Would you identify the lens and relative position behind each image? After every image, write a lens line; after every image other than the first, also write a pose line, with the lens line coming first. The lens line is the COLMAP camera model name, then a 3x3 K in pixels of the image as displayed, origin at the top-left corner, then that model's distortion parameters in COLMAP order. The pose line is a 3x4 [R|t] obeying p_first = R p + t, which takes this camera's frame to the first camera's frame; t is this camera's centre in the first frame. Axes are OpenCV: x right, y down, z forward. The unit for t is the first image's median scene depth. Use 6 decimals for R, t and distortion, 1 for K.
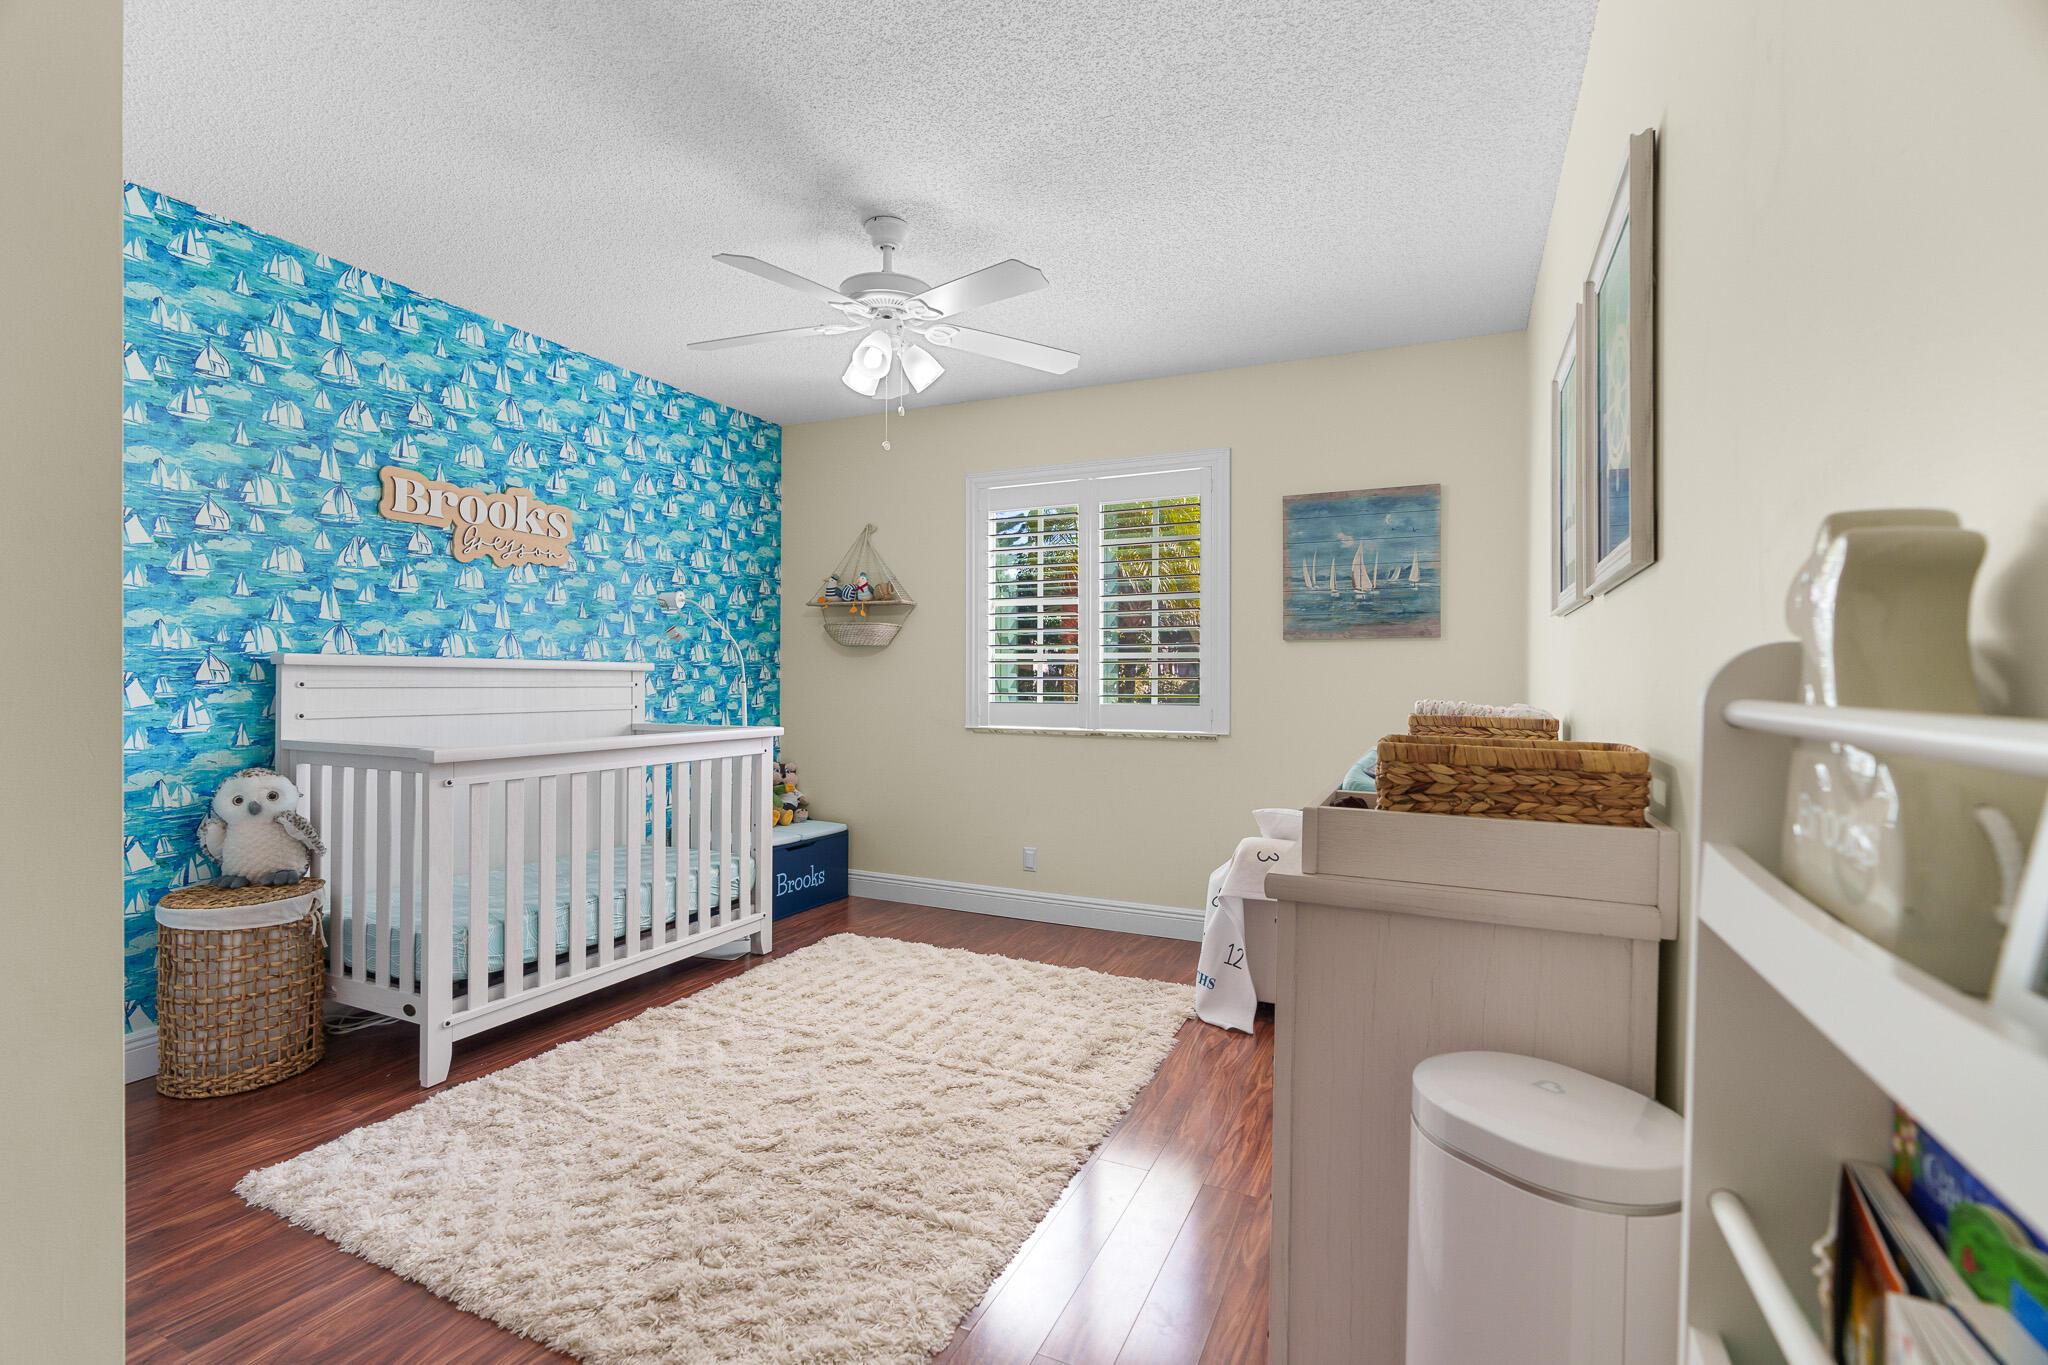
lens RADIAL K [[926.6, 0, 1023.5], [0, 926.6, 687.7], [0, 0, 1]] dist [-0.006794, 0.001785]
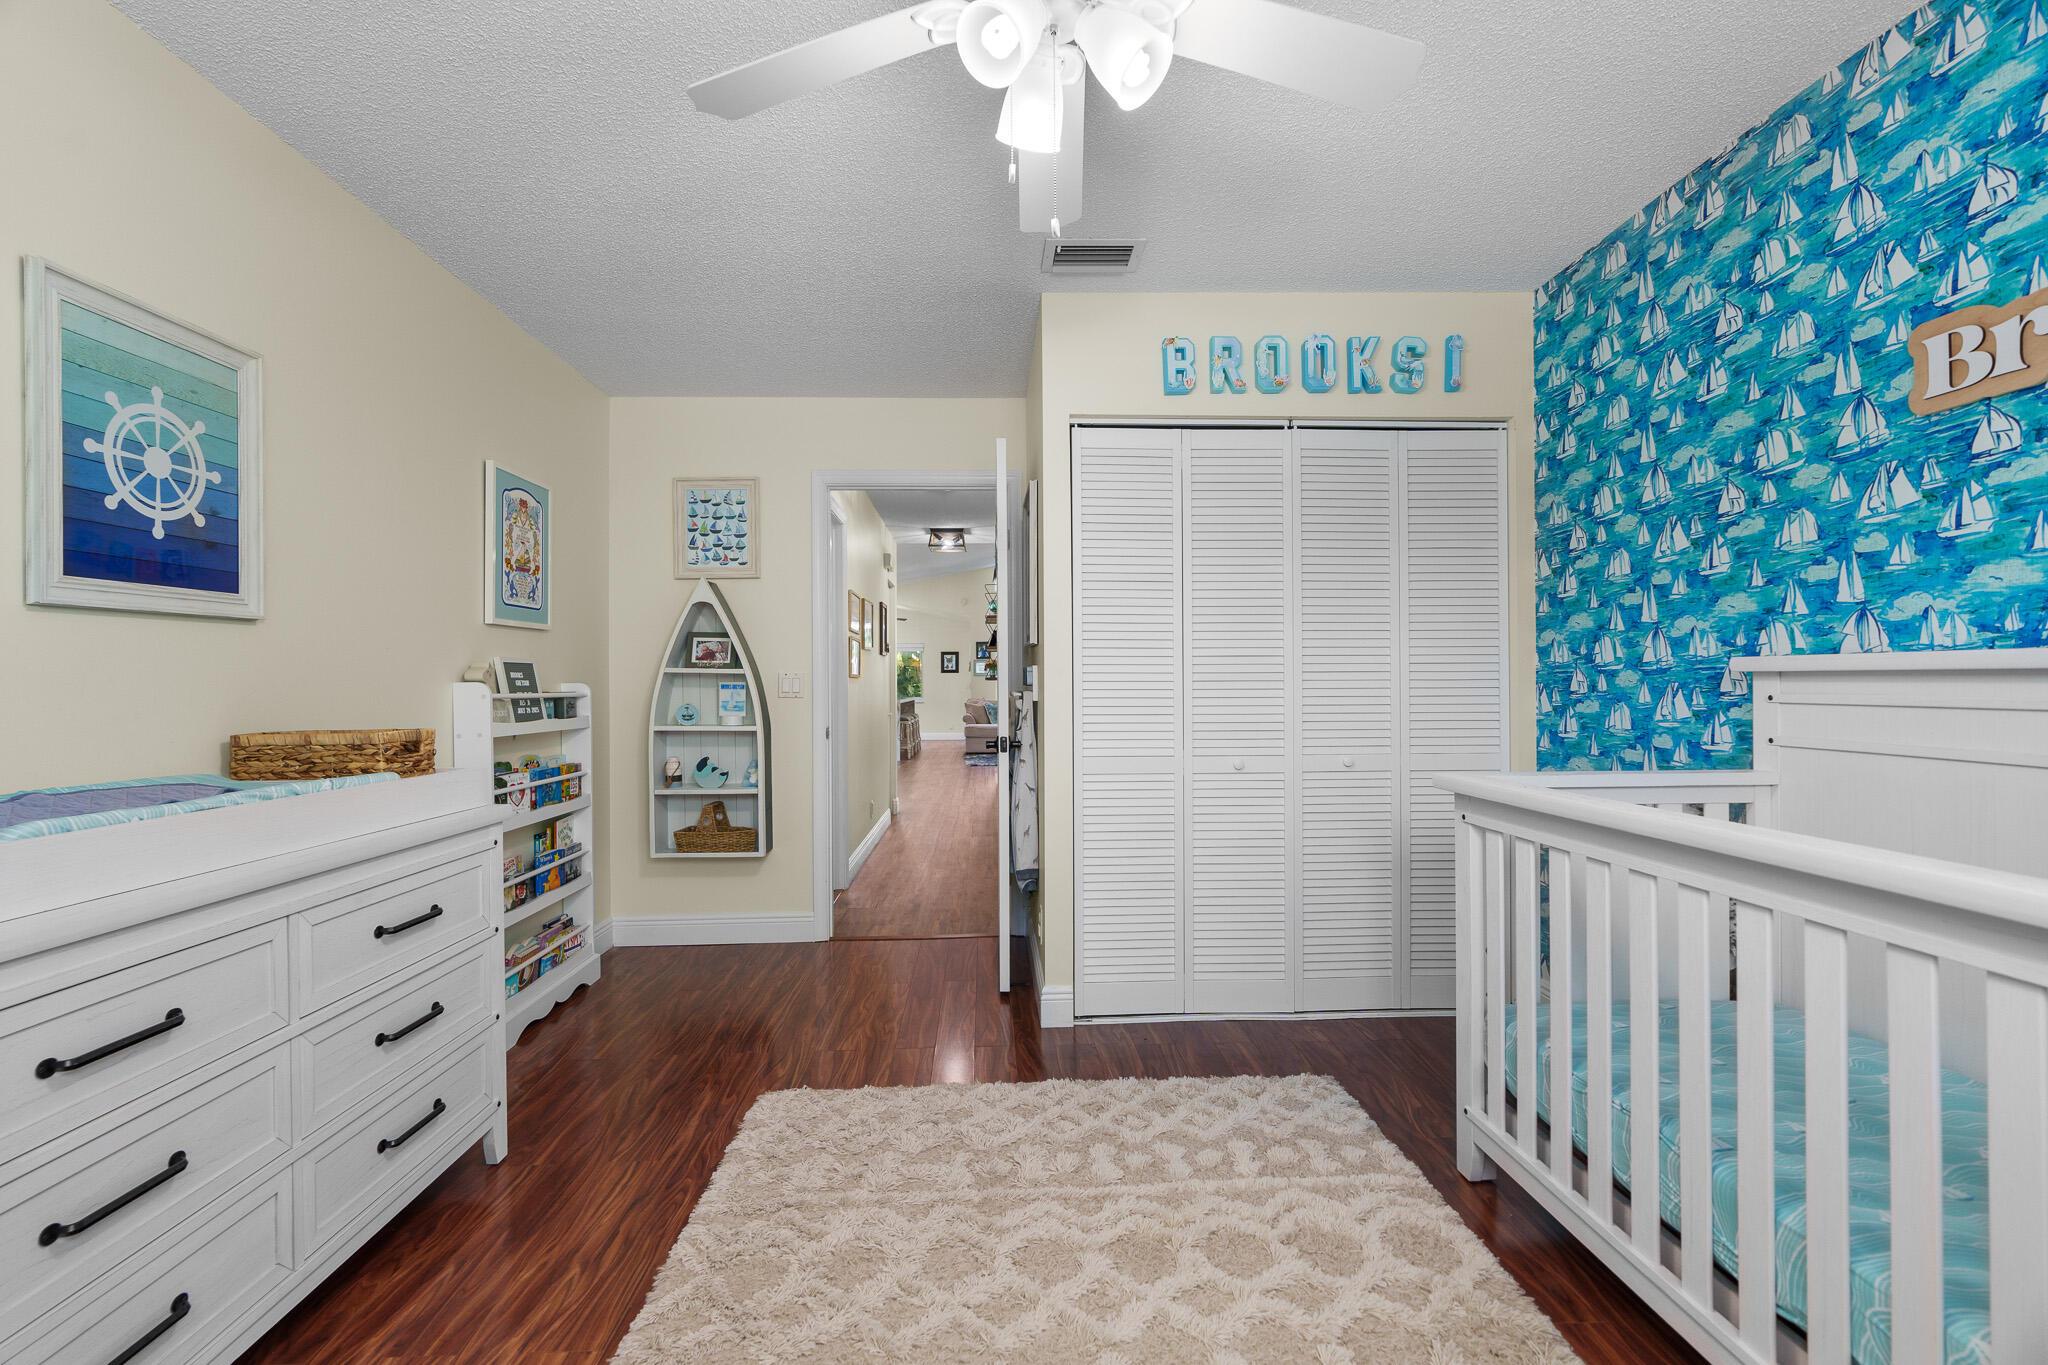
lens RADIAL K [[926.6, 0, 1023.8], [0, 926.6, 670.1], [0, 0, 1]] dist [-0.006794, 0.001785]
pose [[-0.900676, 0.019453, -0.434056, 0.082051], [0.023892, 0.999703, -0.004773, -0.034861], [0.433834, -0.014670, -0.900873, 1.332350]]
